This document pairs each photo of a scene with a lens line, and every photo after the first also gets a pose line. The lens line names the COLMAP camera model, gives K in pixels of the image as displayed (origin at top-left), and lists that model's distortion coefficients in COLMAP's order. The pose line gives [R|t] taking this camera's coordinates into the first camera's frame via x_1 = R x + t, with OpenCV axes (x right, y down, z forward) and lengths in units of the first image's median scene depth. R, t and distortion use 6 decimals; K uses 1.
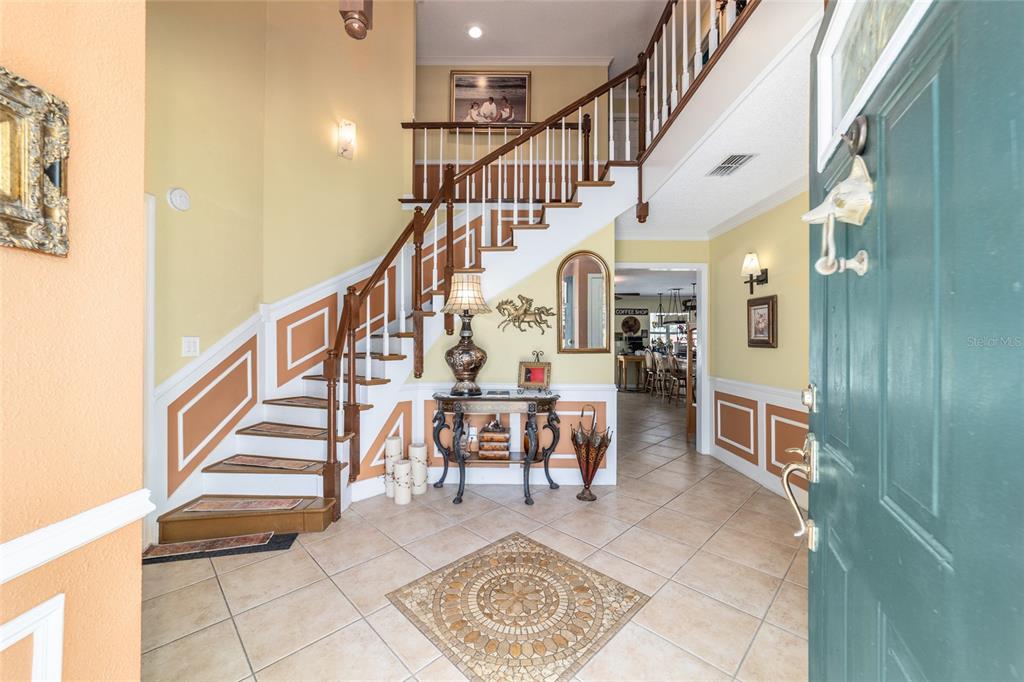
lens RADIAL K [[396.1, 0, 516.9], [0, 396.1, 337.8], [0, 0, 1]] dist [-0.002399, 0.001739]
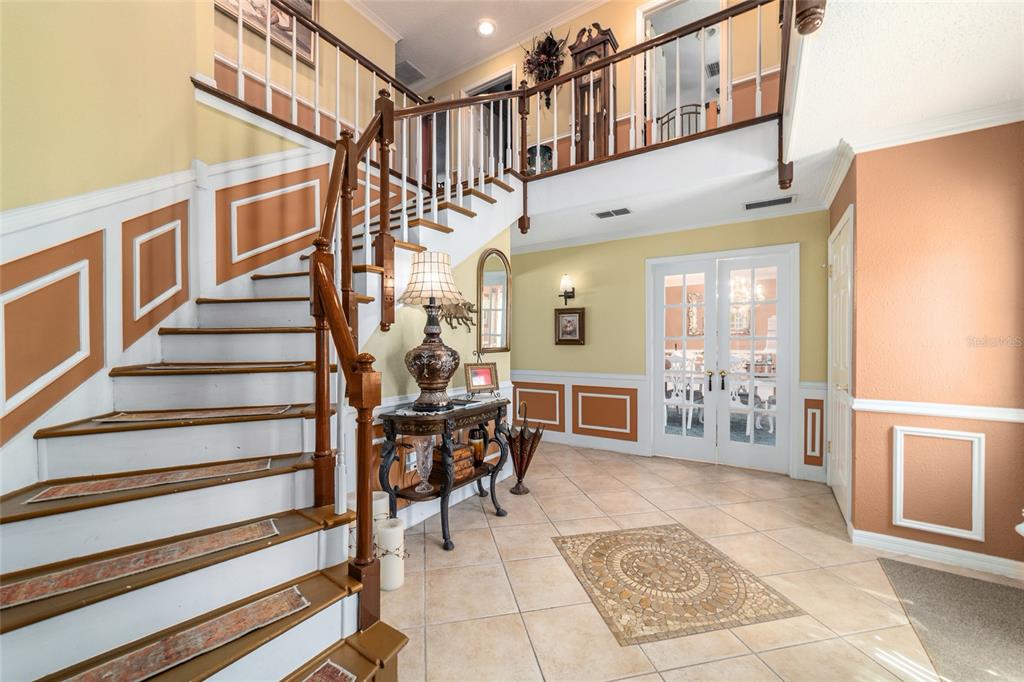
lens RADIAL K [[396.1, 0, 517.1], [0, 396.1, 344.2], [0, 0, 1]] dist [-0.002399, 0.001739]
pose [[0.537724, -0.008026, 0.843083, -0.686434], [0.002912, 0.999966, 0.007662, 0.012348], [-0.843116, -0.001665, 0.537729, 0.450501]]
